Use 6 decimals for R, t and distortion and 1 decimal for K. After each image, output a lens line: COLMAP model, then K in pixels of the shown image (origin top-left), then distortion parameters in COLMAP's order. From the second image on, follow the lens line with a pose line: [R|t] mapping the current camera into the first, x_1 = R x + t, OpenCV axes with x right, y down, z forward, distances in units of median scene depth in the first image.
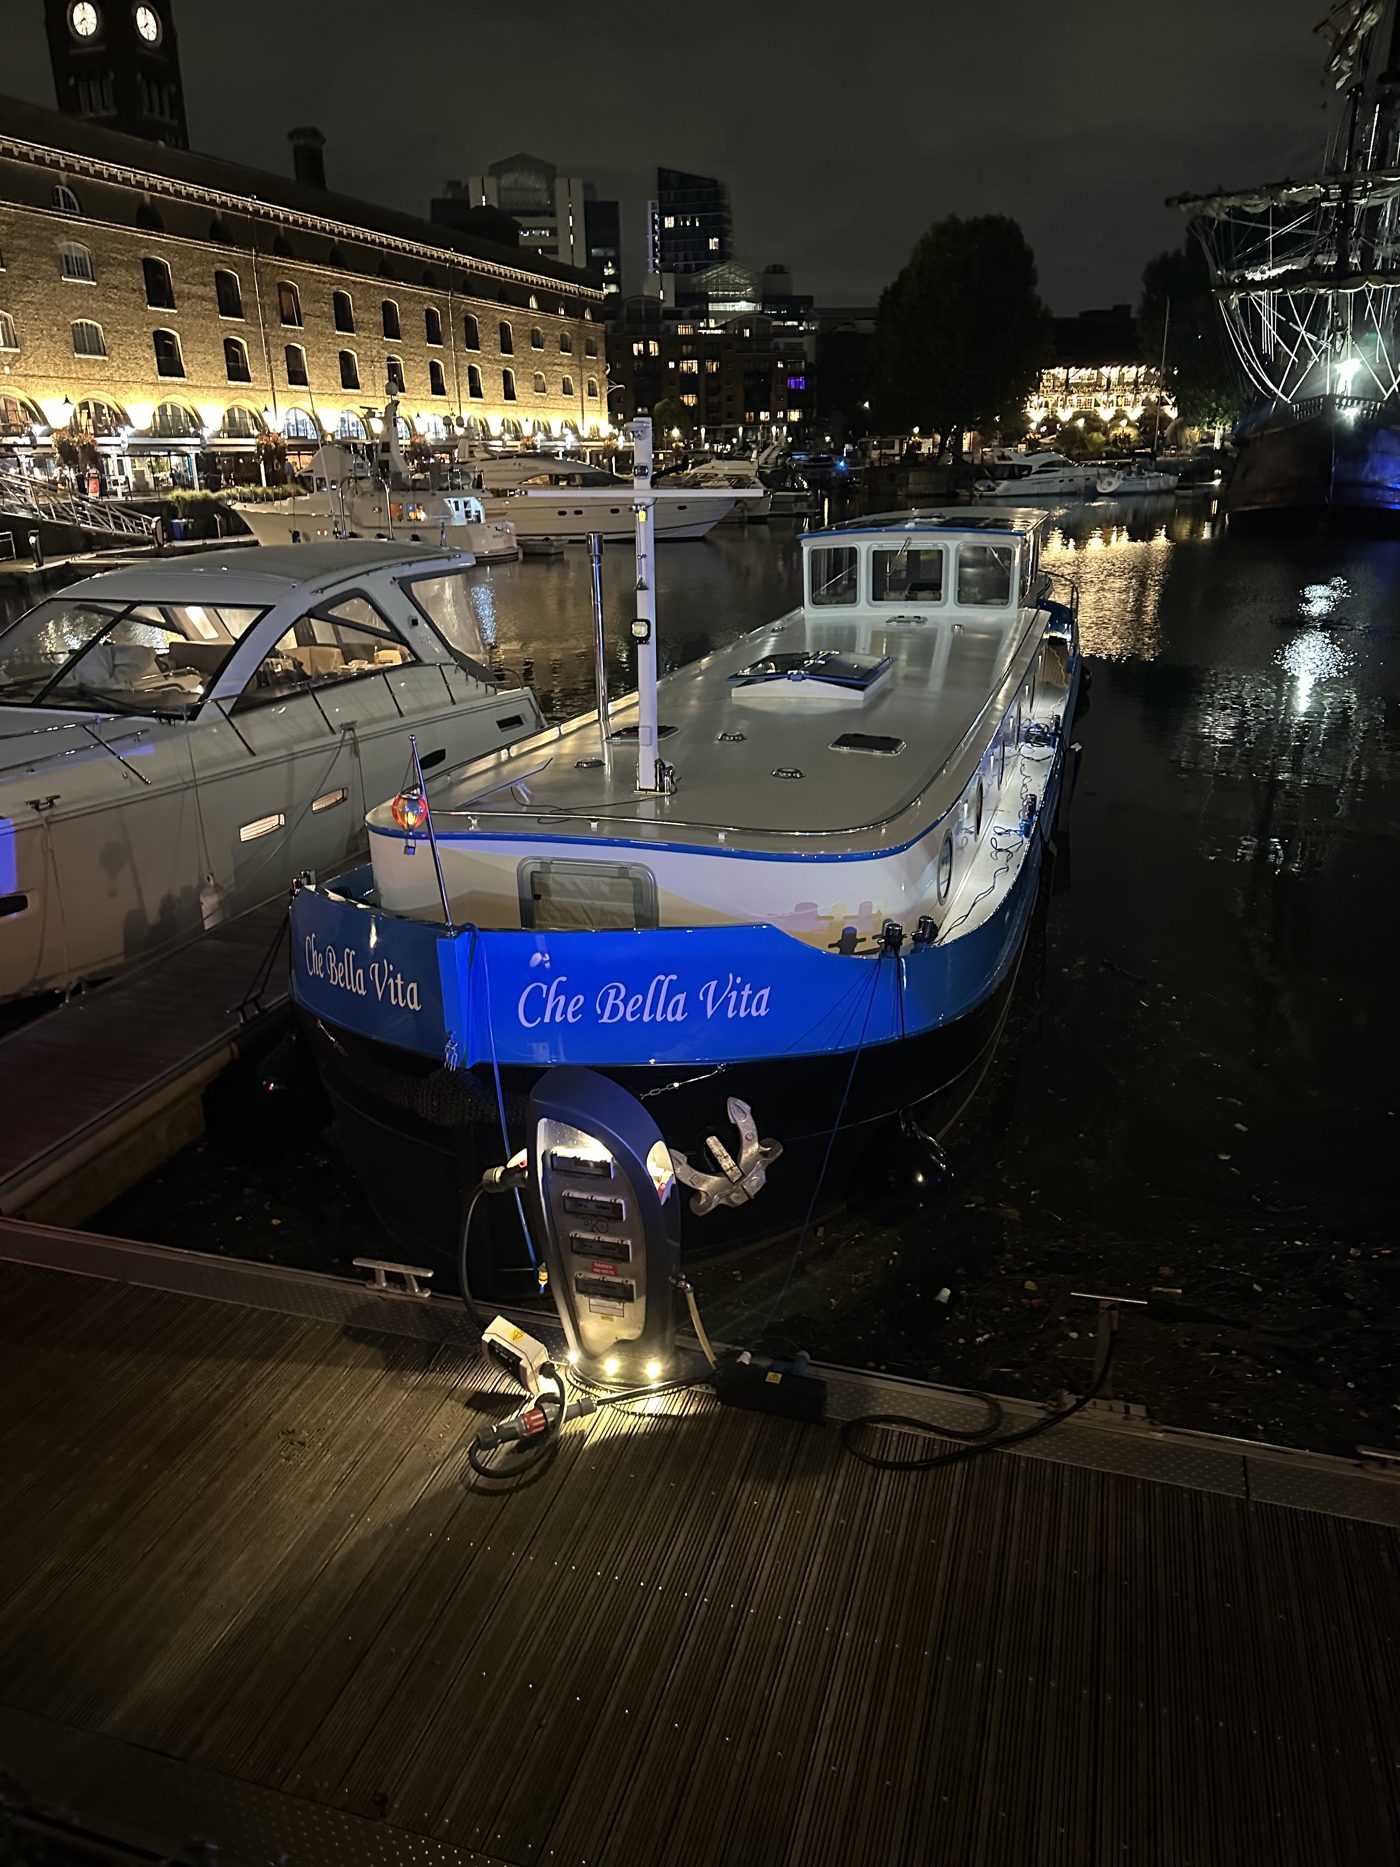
lens RADIAL K [[1275.8, 0, 699.1], [0, 1275.8, 882.3], [0, 0, 1]] dist [0.019857, -0.104742]
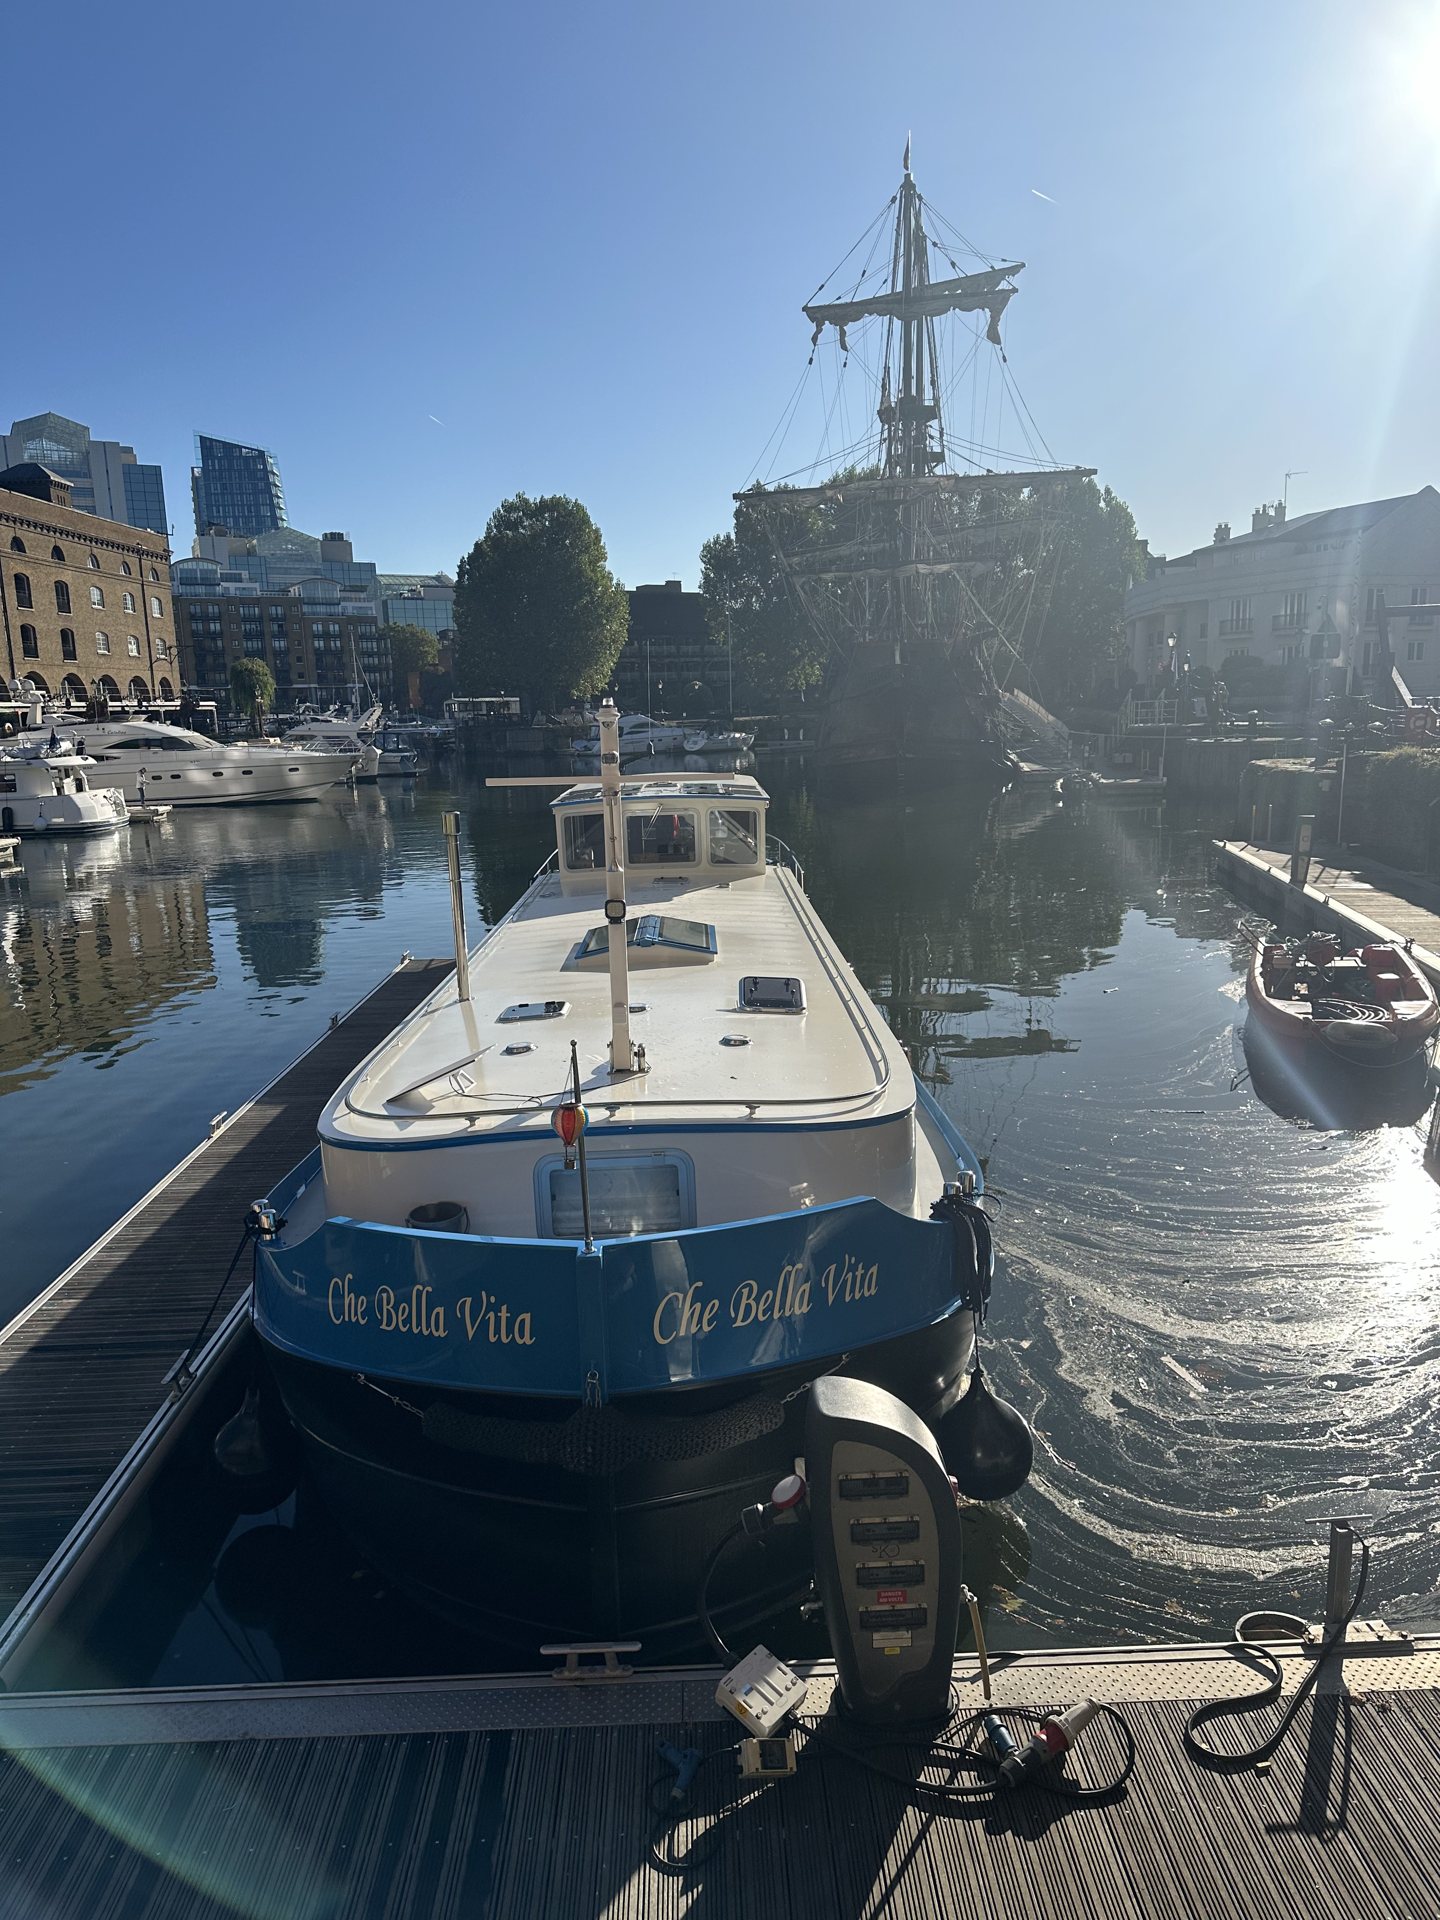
lens RADIAL K [[1312.0, 0, 719.0], [0, 1312.0, 907.4], [0, 0, 1]] dist [0.019857, -0.104742]
pose [[0.940294, -0.046510, 0.337170, -0.376321], [0.104923, 0.981986, -0.157148, -0.040737], [-0.323788, 0.183142, 0.928235, 0.040316]]
